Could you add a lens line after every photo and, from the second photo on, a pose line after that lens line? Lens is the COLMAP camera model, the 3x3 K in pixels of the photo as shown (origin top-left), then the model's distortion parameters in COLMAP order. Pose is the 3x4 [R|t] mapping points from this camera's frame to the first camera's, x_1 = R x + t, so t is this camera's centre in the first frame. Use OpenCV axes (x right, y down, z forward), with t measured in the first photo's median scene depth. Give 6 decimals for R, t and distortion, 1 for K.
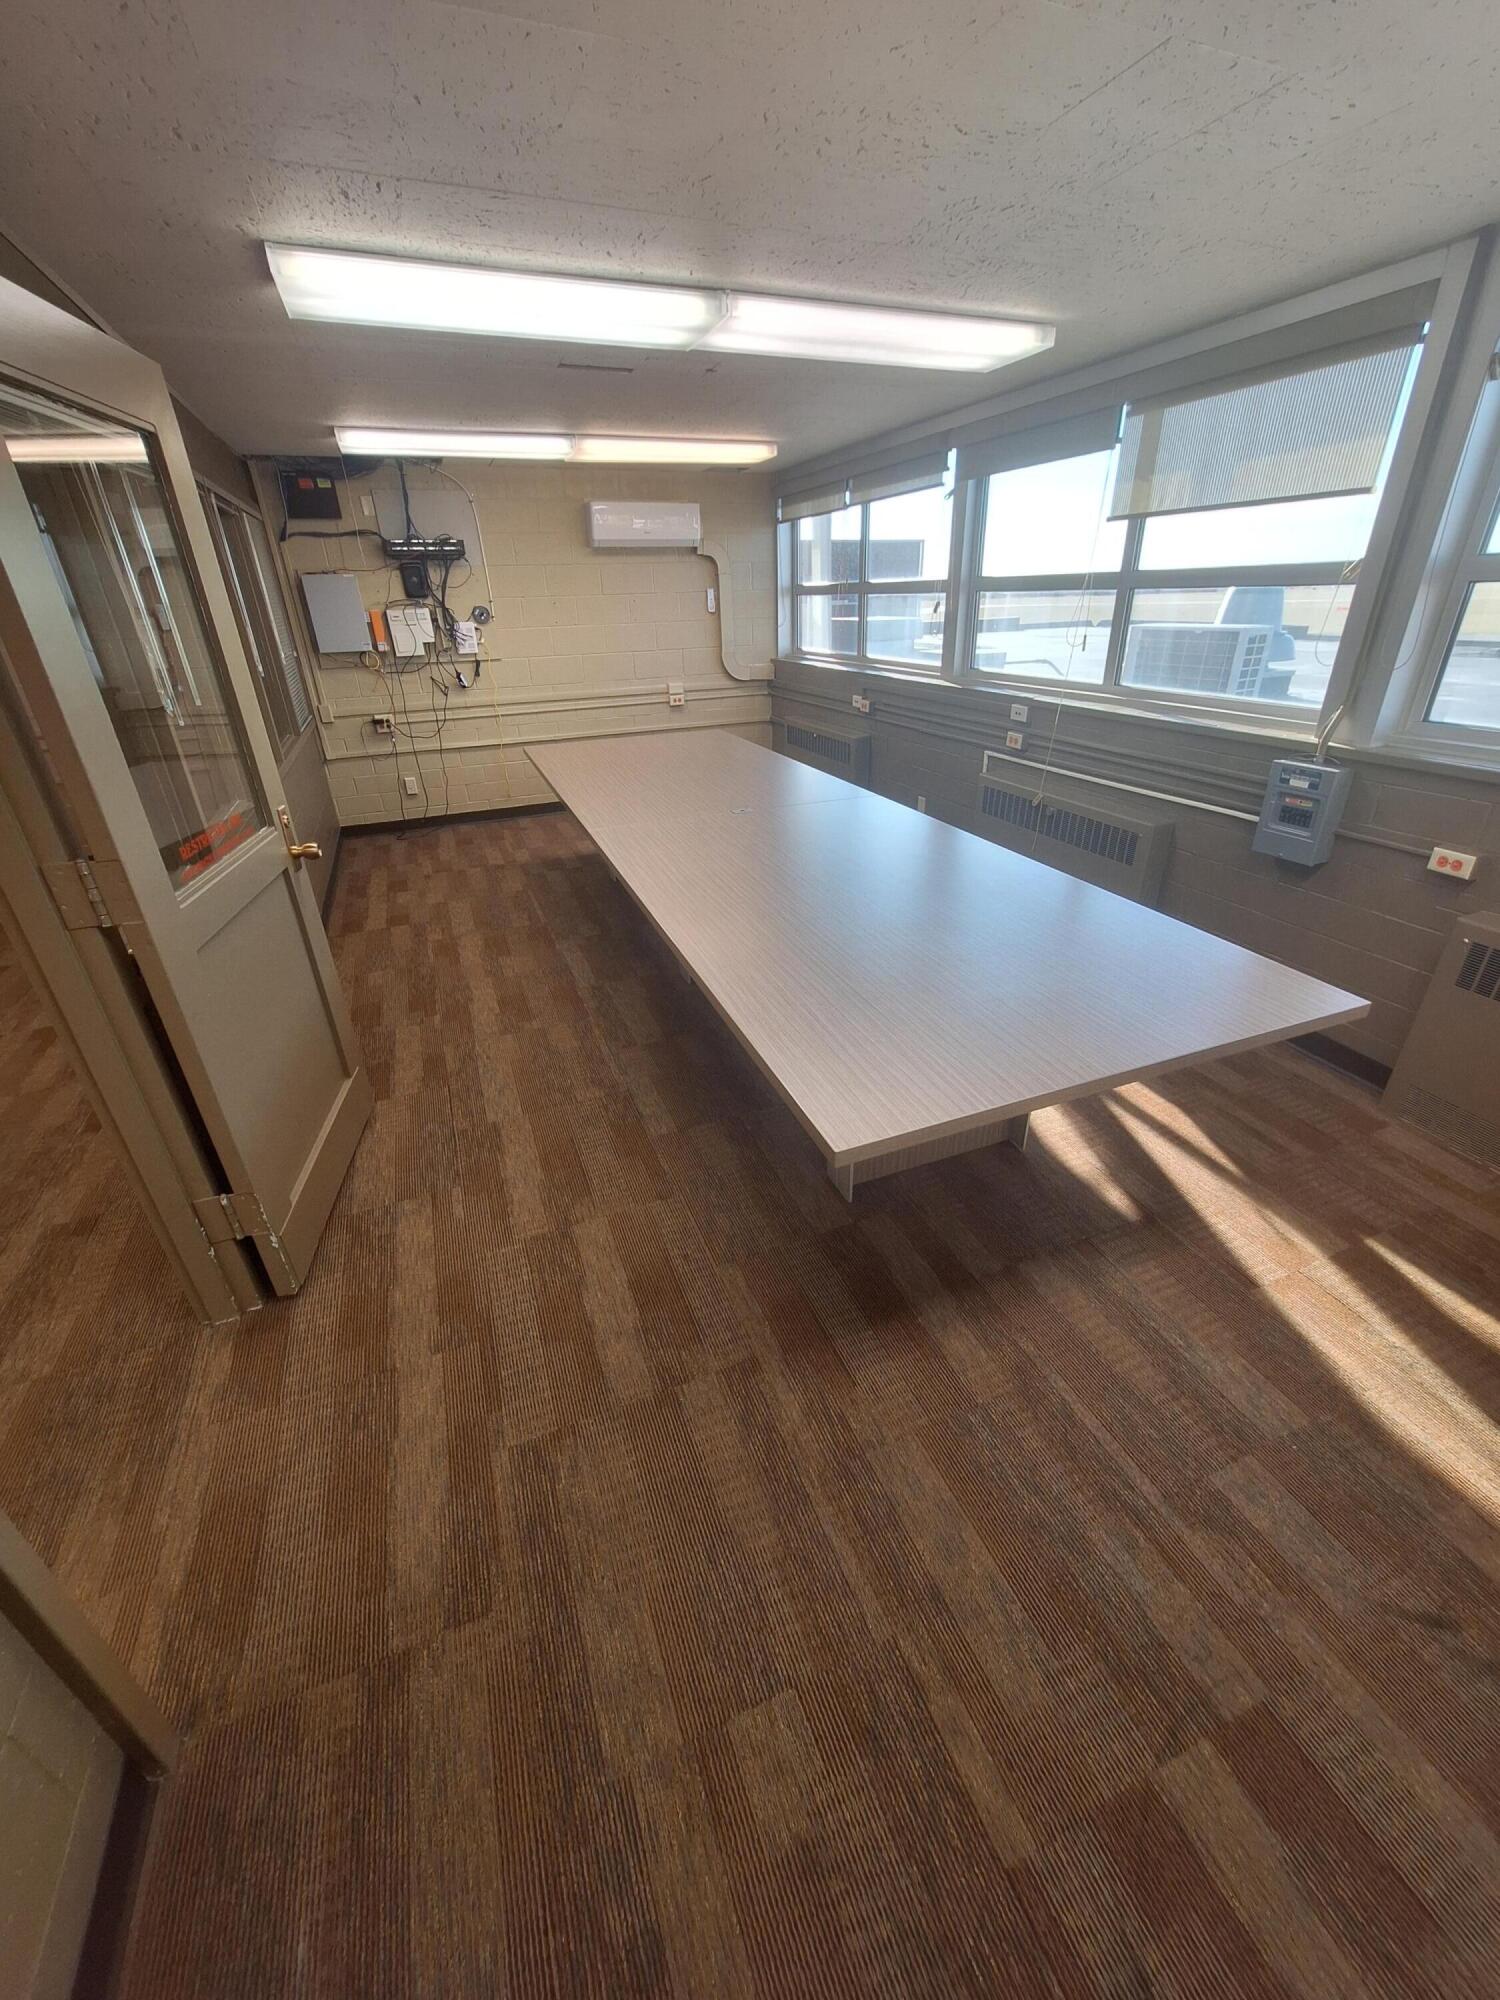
lens RADIAL K [[790.6, 0, 750.0], [0, 790.6, 1000.0], [0, 0, 1]] dist [-0.005940, 0.000068]
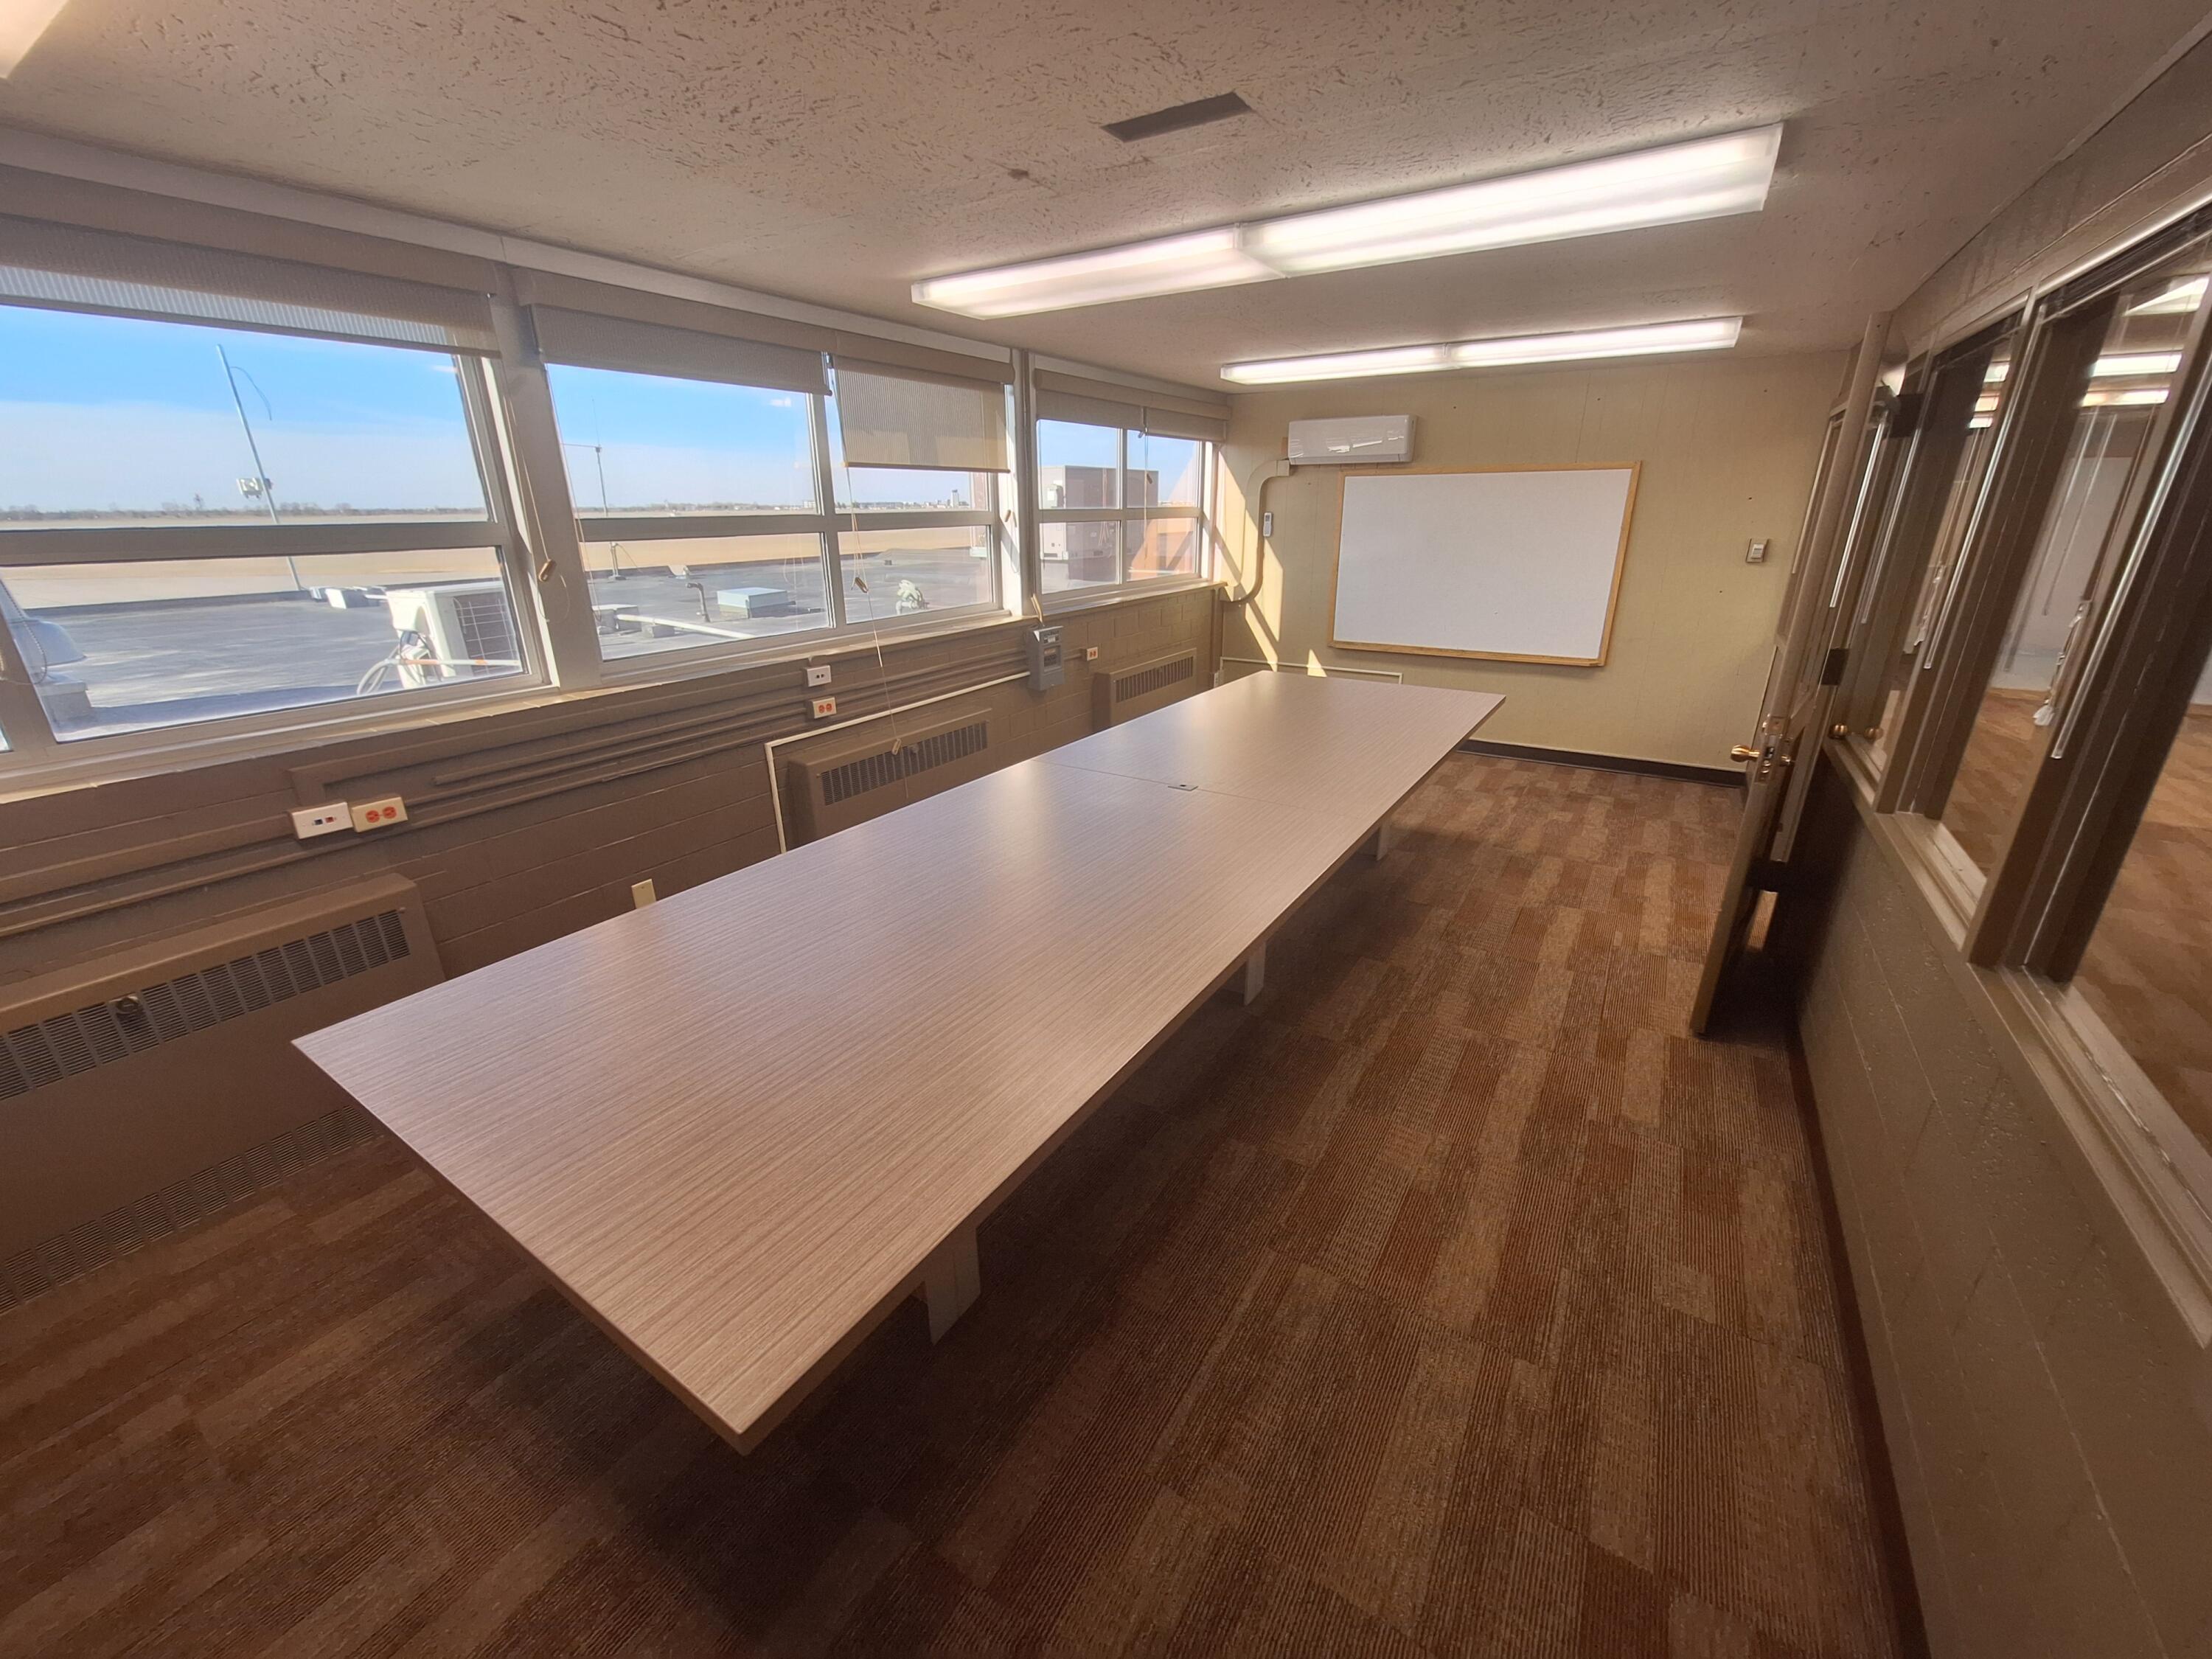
lens RADIAL K [[874.4, 0, 1114.4], [0, 874.4, 834.3], [0, 0, 1]] dist [-0.005940, 0.000068]
pose [[-0.594063, -0.255027, 0.762922, -0.816685], [0.391172, 0.737144, 0.551003, -0.890610], [-0.702904, 0.625764, -0.338150, 1.714738]]
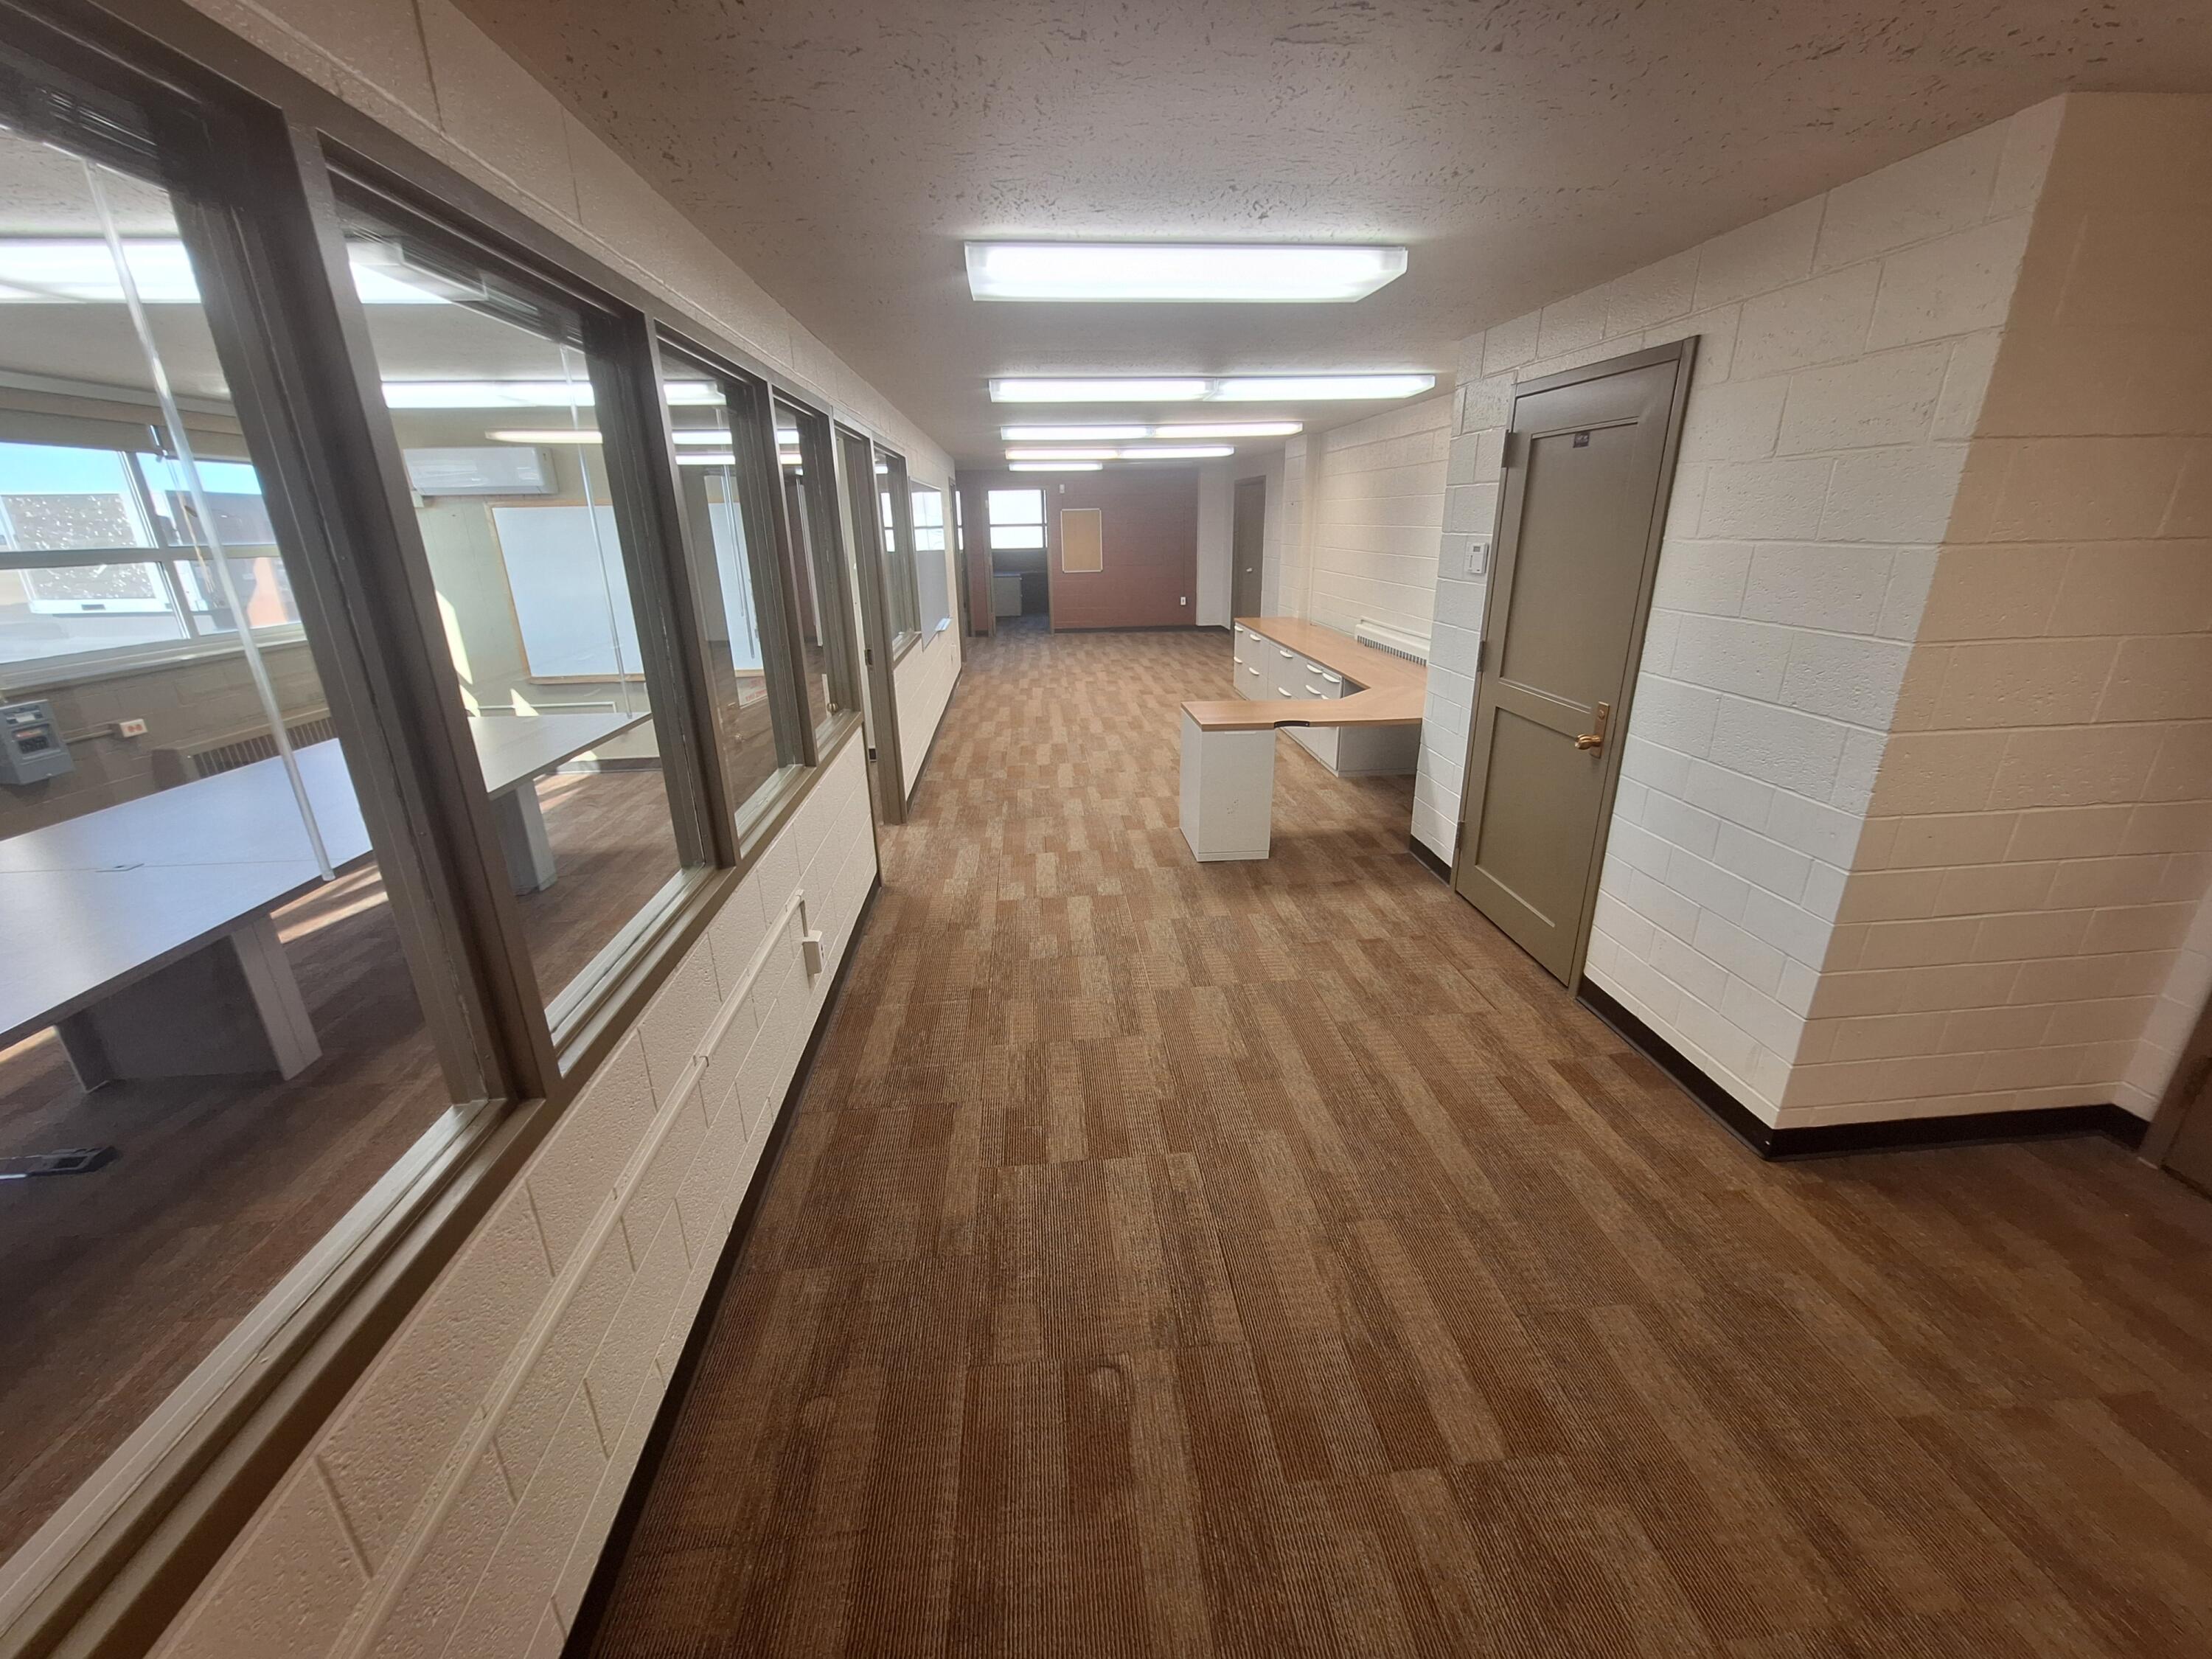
lens RADIAL K [[874.4, 0, 1114.4], [0, 874.4, 834.3], [0, 0, 1]] dist [-0.005940, 0.000068]
pose [[-0.959743, -0.051972, 0.276031, -1.308791], [0.166682, 0.685606, 0.708634, -0.811367], [-0.226077, 0.726115, -0.649342, 1.590483]]
